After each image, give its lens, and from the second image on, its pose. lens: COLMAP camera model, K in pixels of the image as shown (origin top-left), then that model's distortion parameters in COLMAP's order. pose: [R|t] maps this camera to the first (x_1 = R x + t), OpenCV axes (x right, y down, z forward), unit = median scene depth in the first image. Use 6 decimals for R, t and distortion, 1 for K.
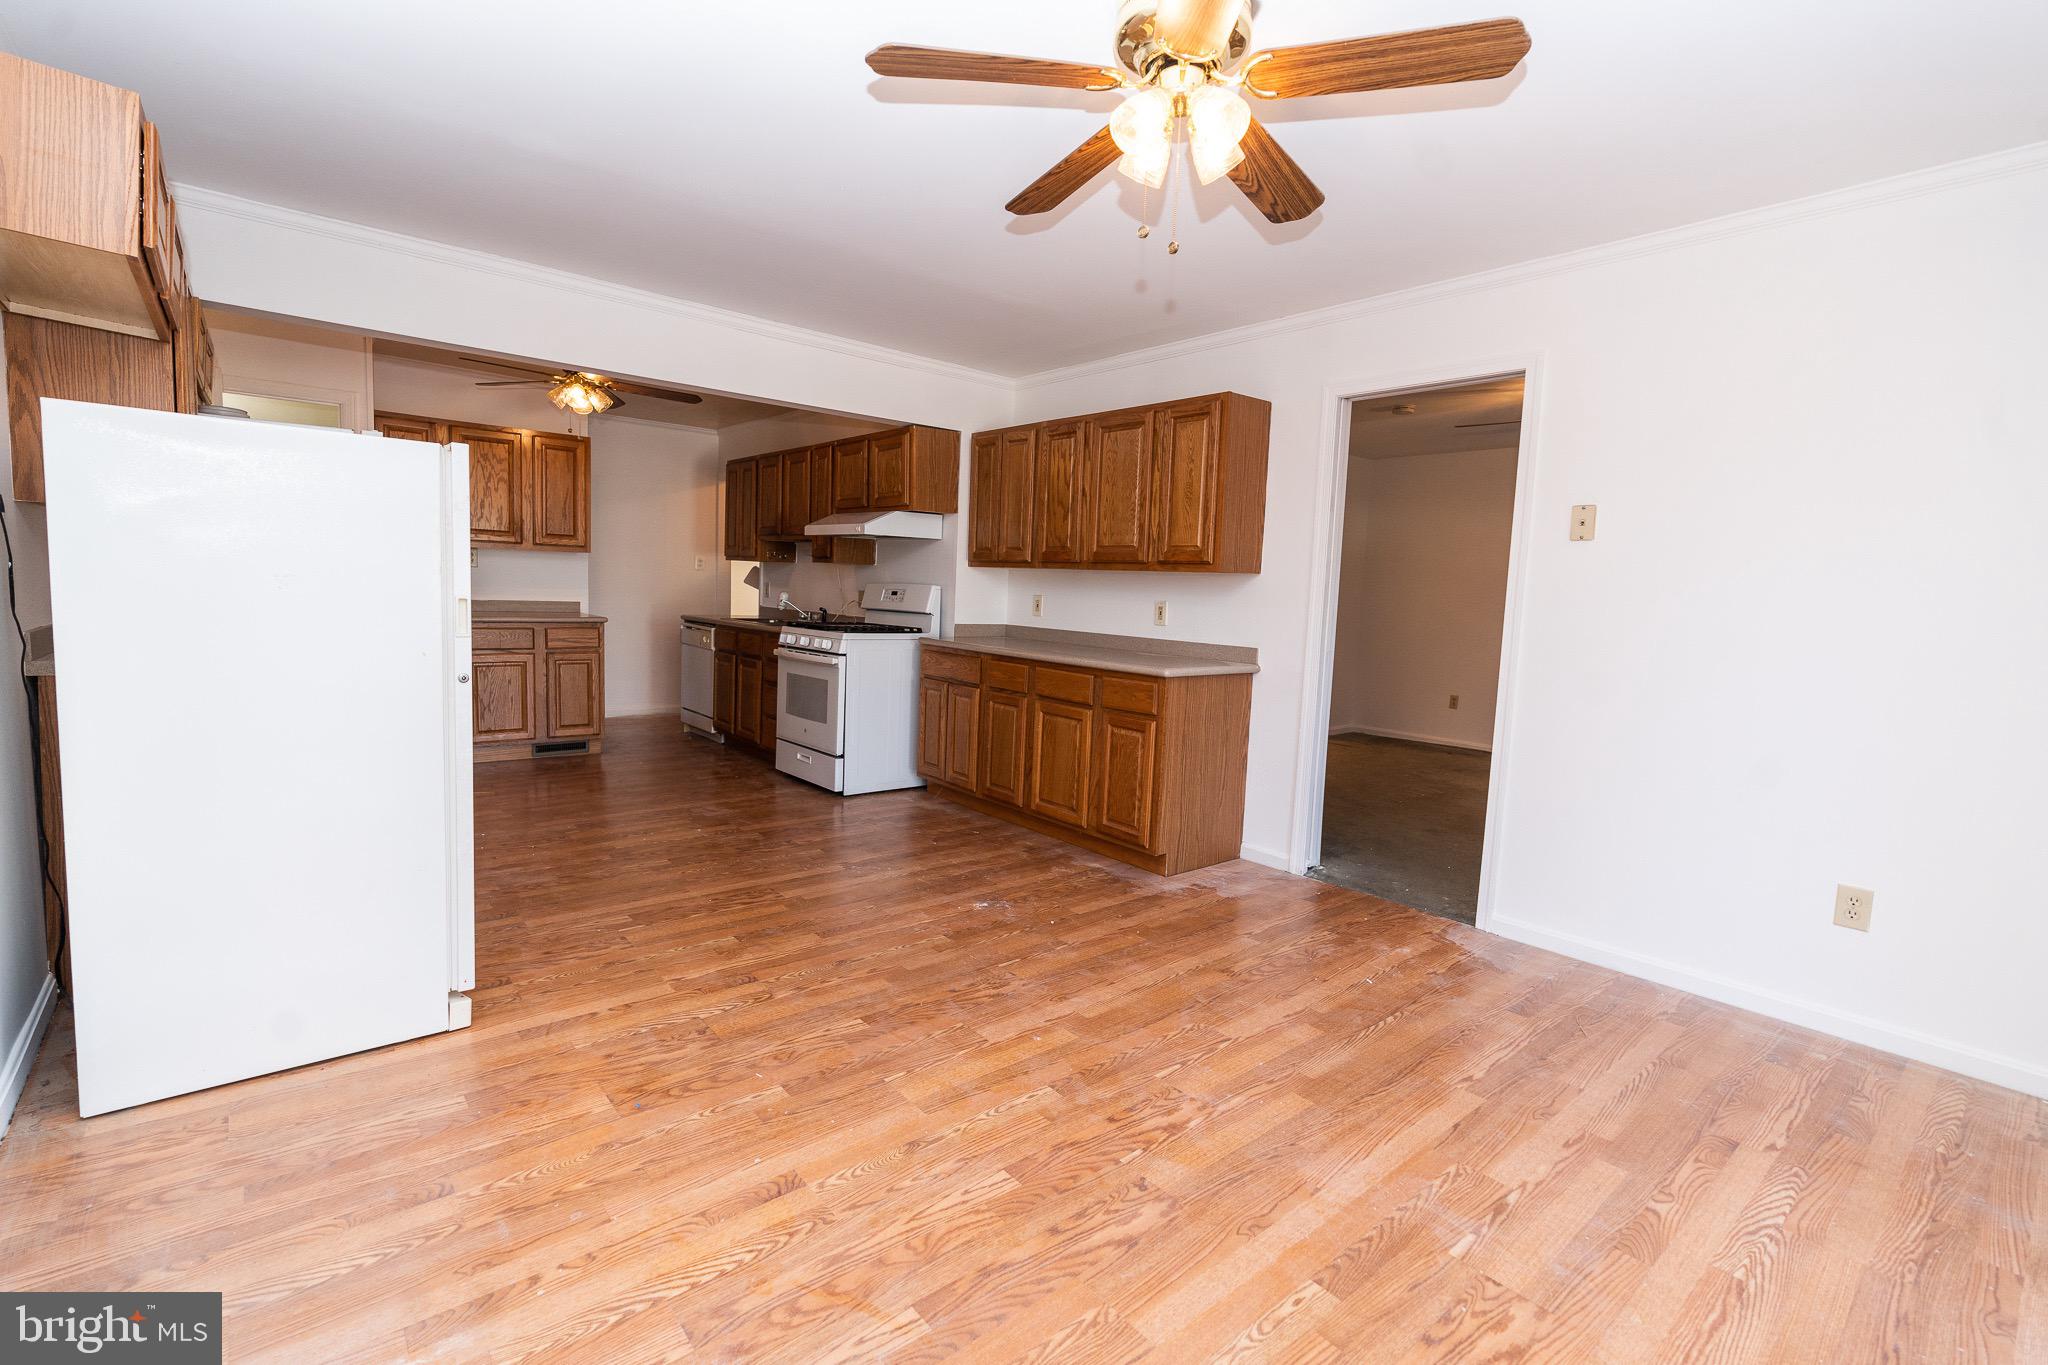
lens RADIAL K [[921.2, 0, 1001.3], [0, 921.2, 681.2], [0, 0, 1]] dist [-0.012791, 0.005140]
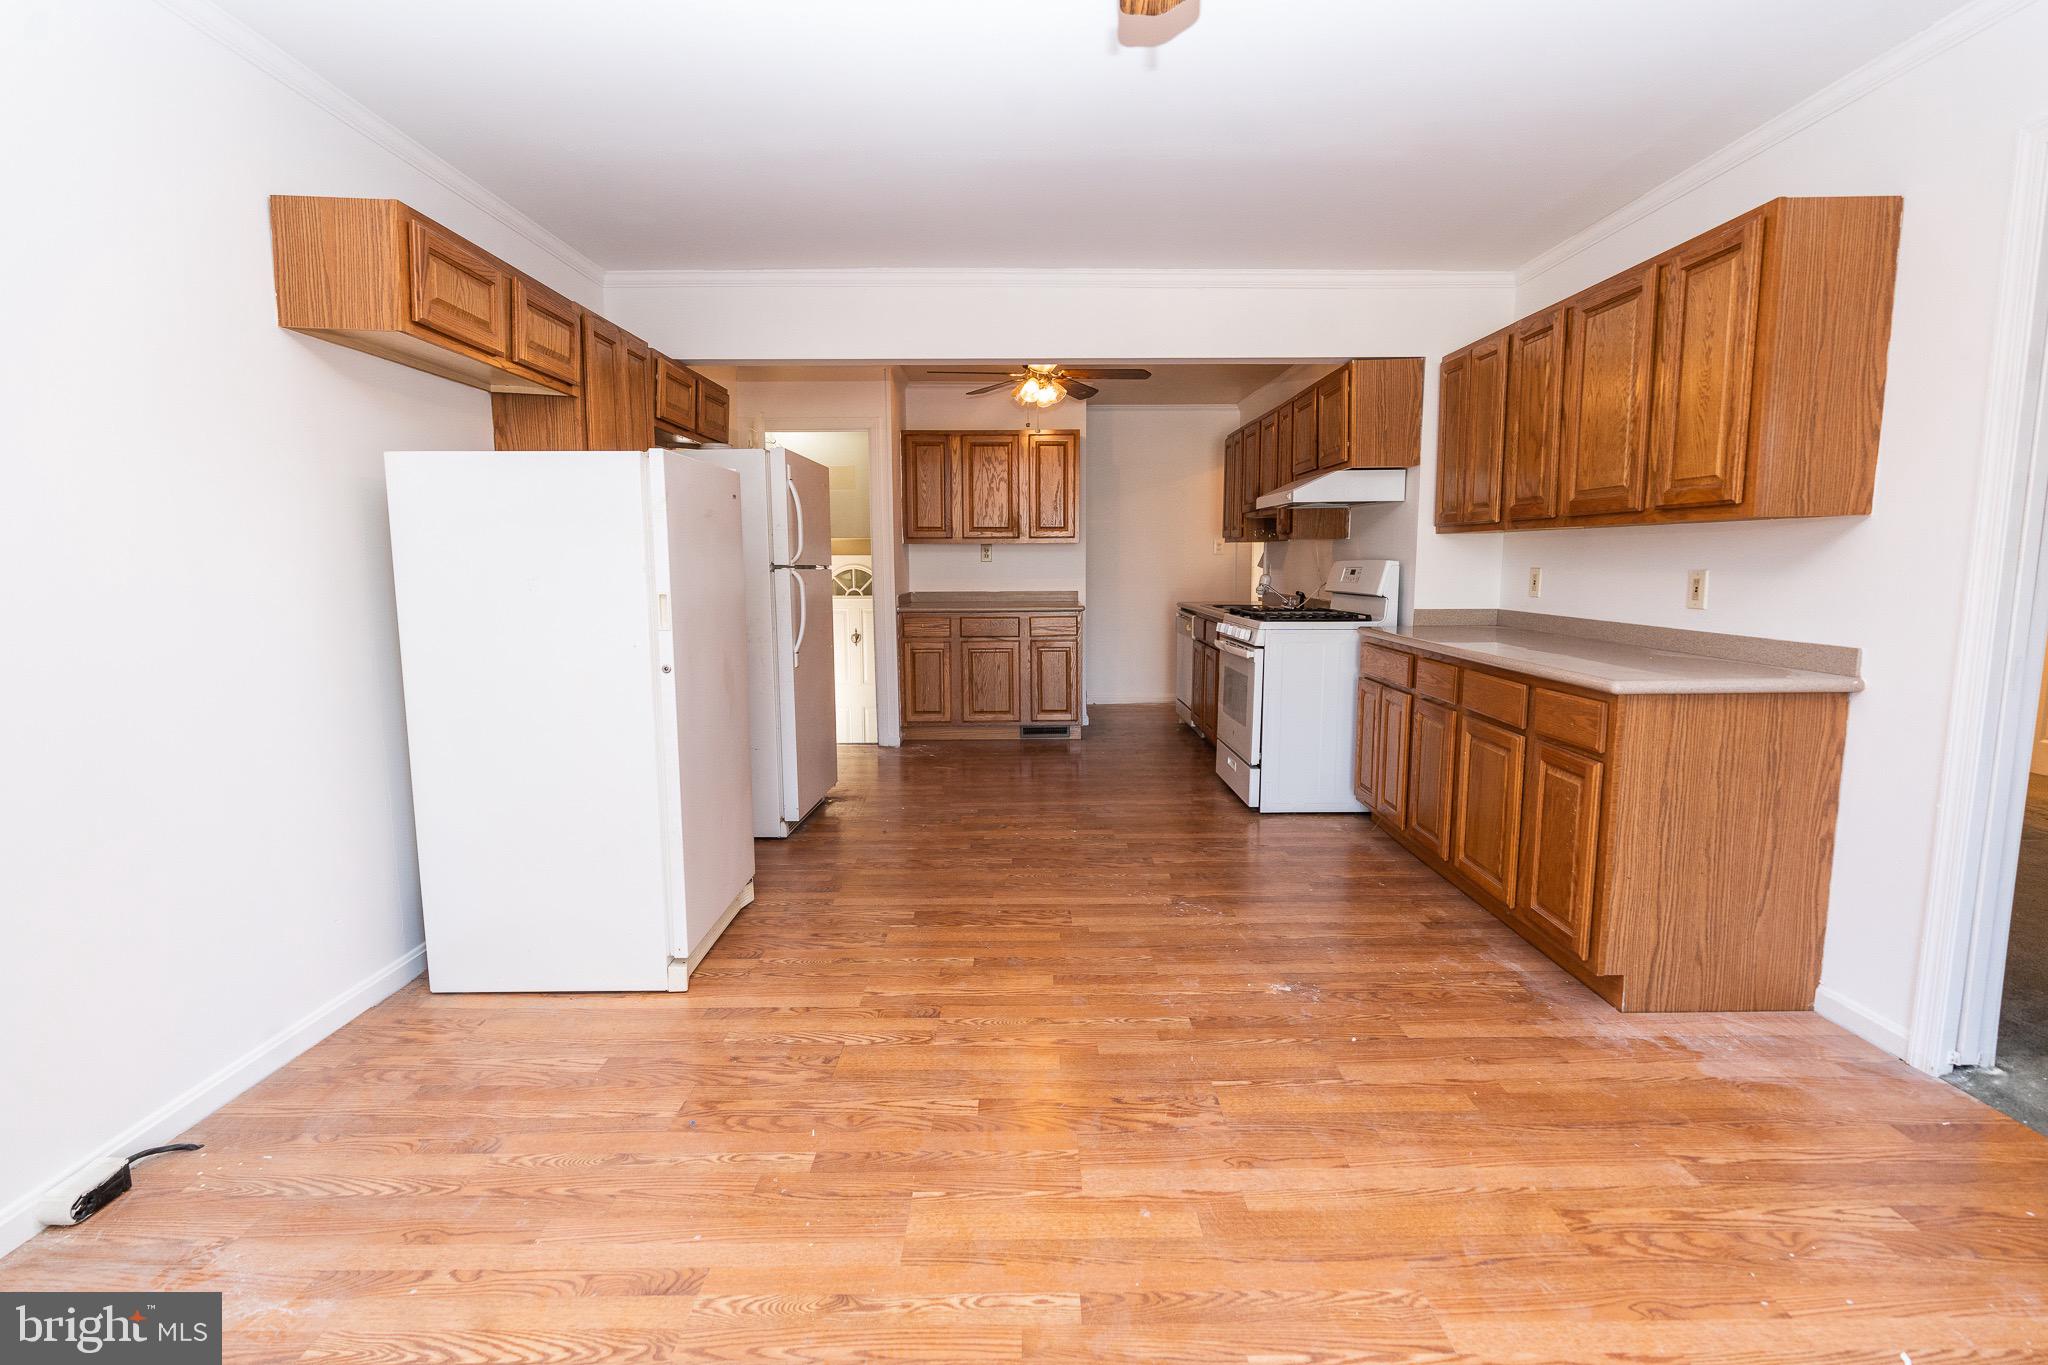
lens RADIAL K [[921.2, 0, 1023.7], [0, 921.2, 679.9], [0, 0, 1]] dist [-0.012791, 0.005140]
pose [[0.775236, 0.037633, -0.630549, 0.273860], [-0.028262, 0.999291, 0.024894, -0.019289], [0.631039, -0.001478, 0.775750, 0.286808]]
